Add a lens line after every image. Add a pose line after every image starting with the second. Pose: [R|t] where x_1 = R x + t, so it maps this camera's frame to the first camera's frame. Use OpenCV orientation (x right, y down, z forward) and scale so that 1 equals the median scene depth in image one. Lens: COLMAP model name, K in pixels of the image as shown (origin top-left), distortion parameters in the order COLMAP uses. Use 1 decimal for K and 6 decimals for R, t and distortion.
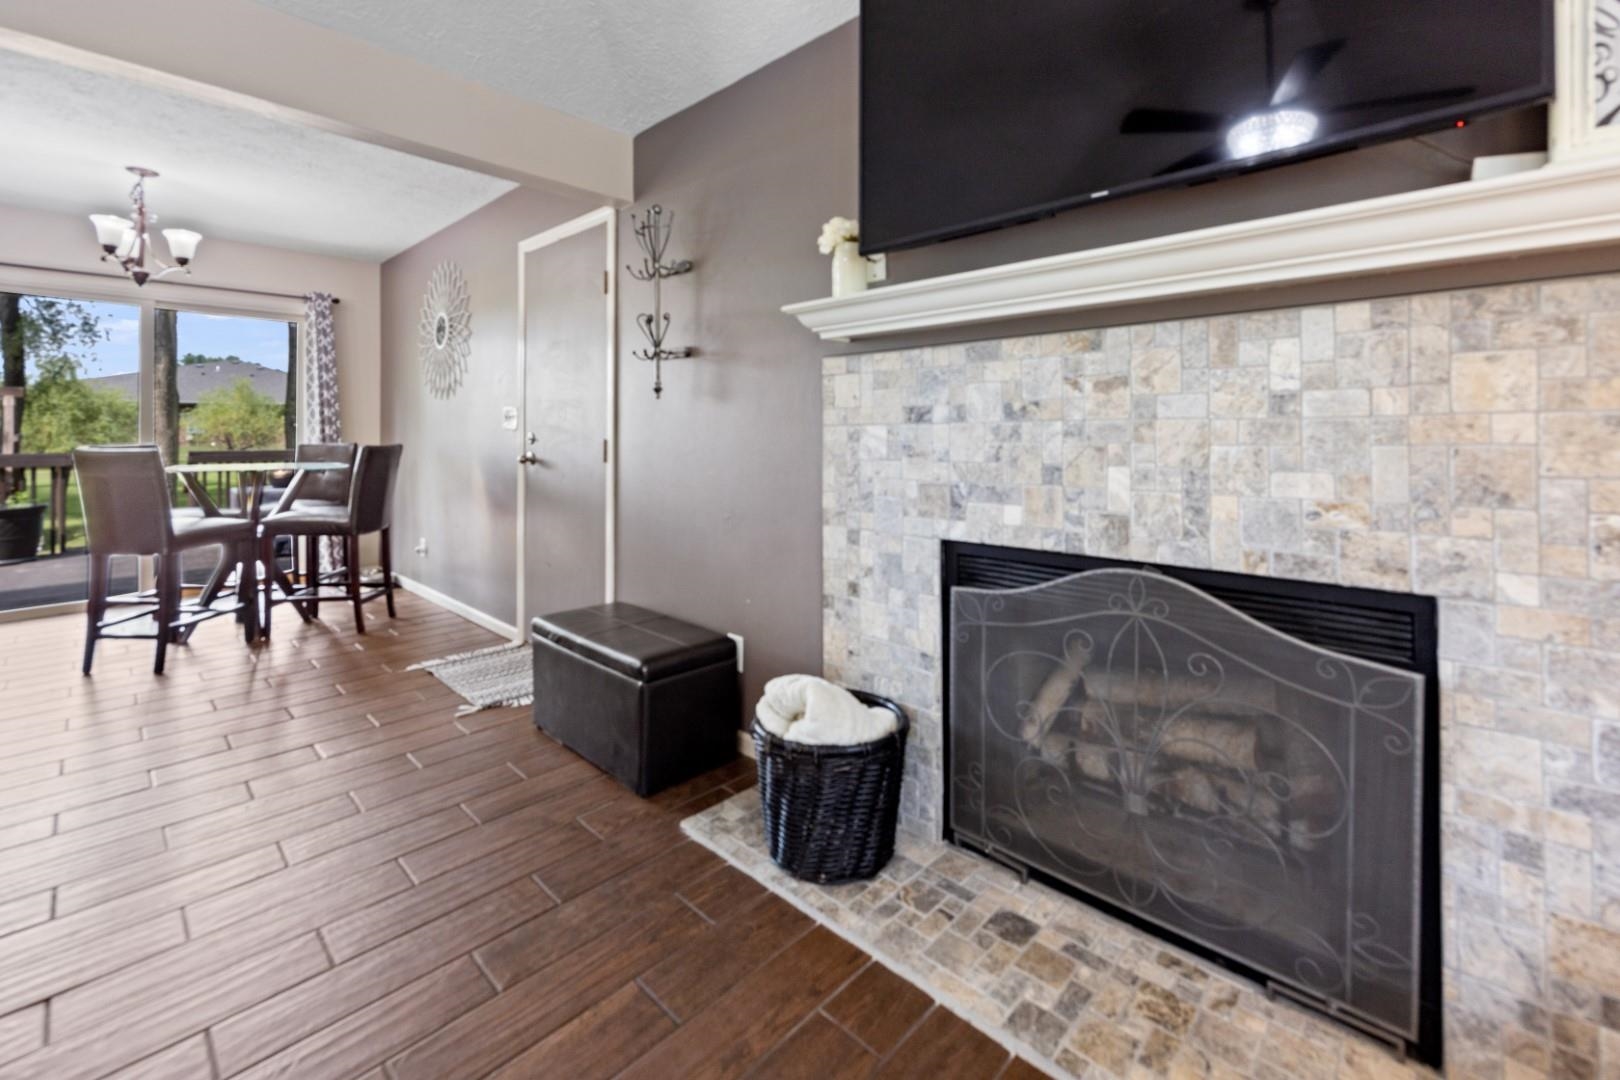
lens RADIAL K [[690.2, 0, 807.7], [0, 690.2, 434.9], [0, 0, 1]] dist [0.002002, 0.000029]
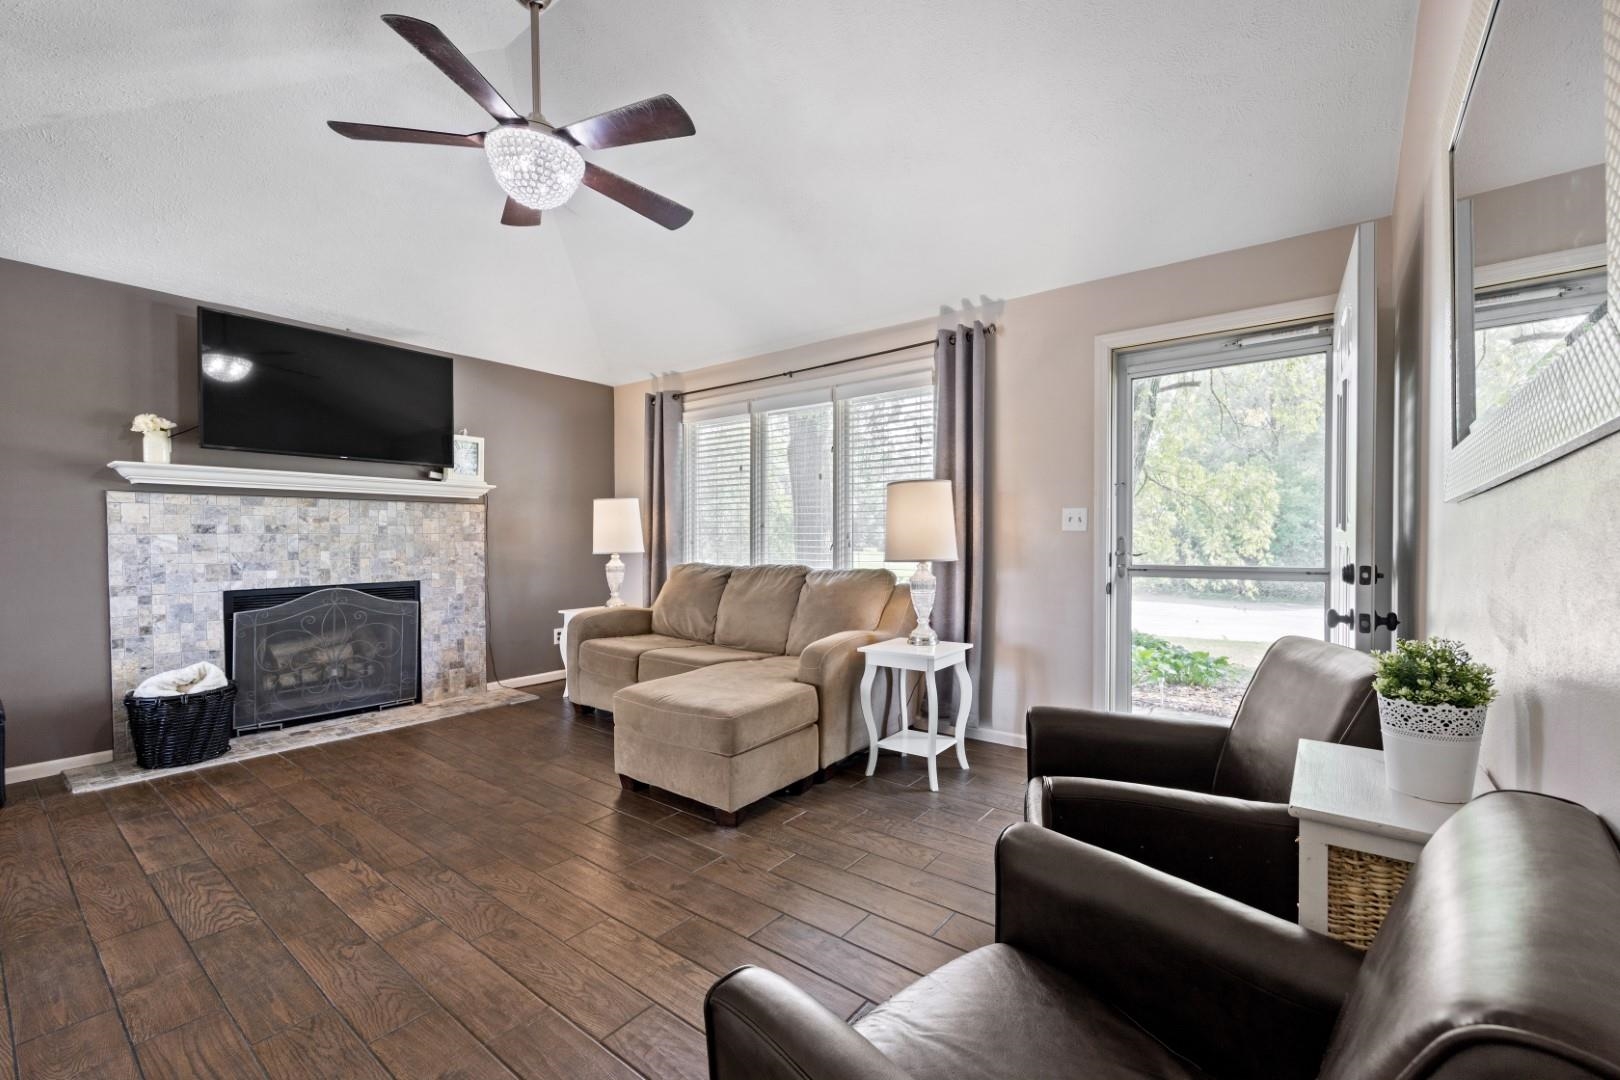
lens RADIAL K [[672.6, 0, 818.4], [0, 672.6, 544.2], [0, 0, 1]] dist [0.001024, -0.000167]
pose [[-0.103230, -0.012313, 0.994581, -2.203884], [-0.001194, 0.999924, 0.012256, -0.014496], [-0.994657, 0.000077, -0.103237, -0.598180]]
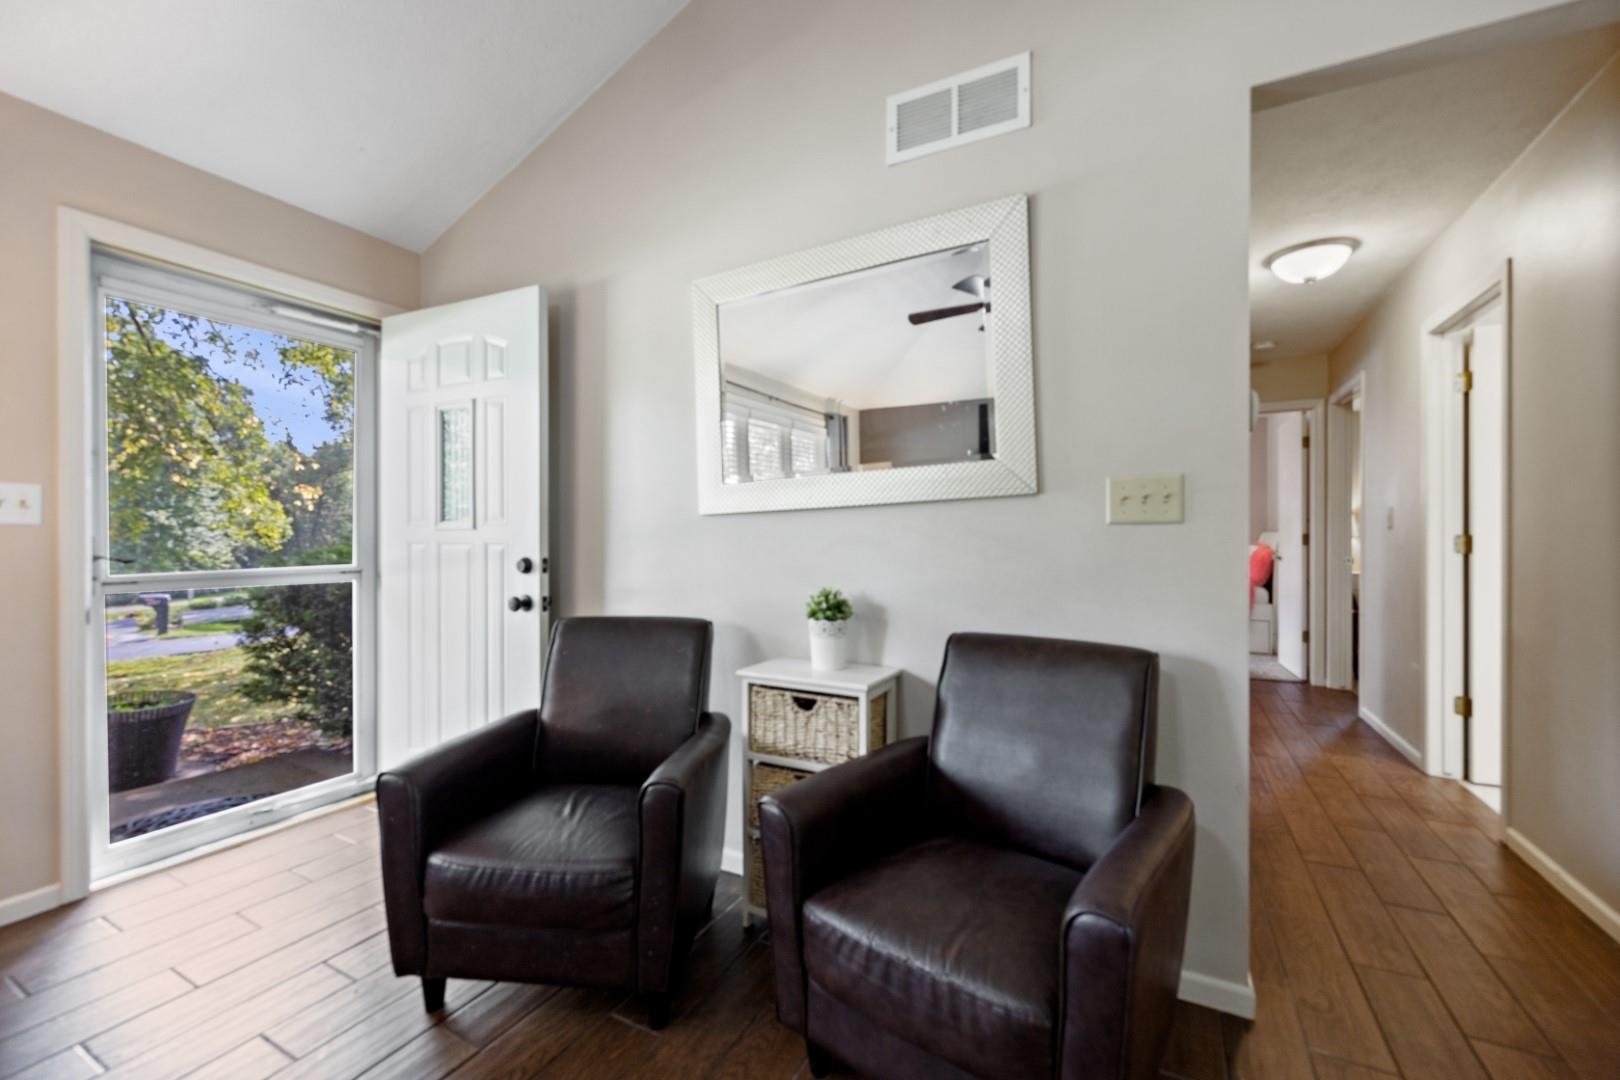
lens RADIAL K [[658.5, 0, 810.5], [0, 658.5, 532.6], [0, 0, 1]] dist [-0.001137, -0.000474]
pose [[-0.962938, -0.009651, -0.269551, -1.286446], [-0.010047, 0.999950, 0.000092, -0.029607], [0.269537, 0.002796, -0.962986, -0.096931]]
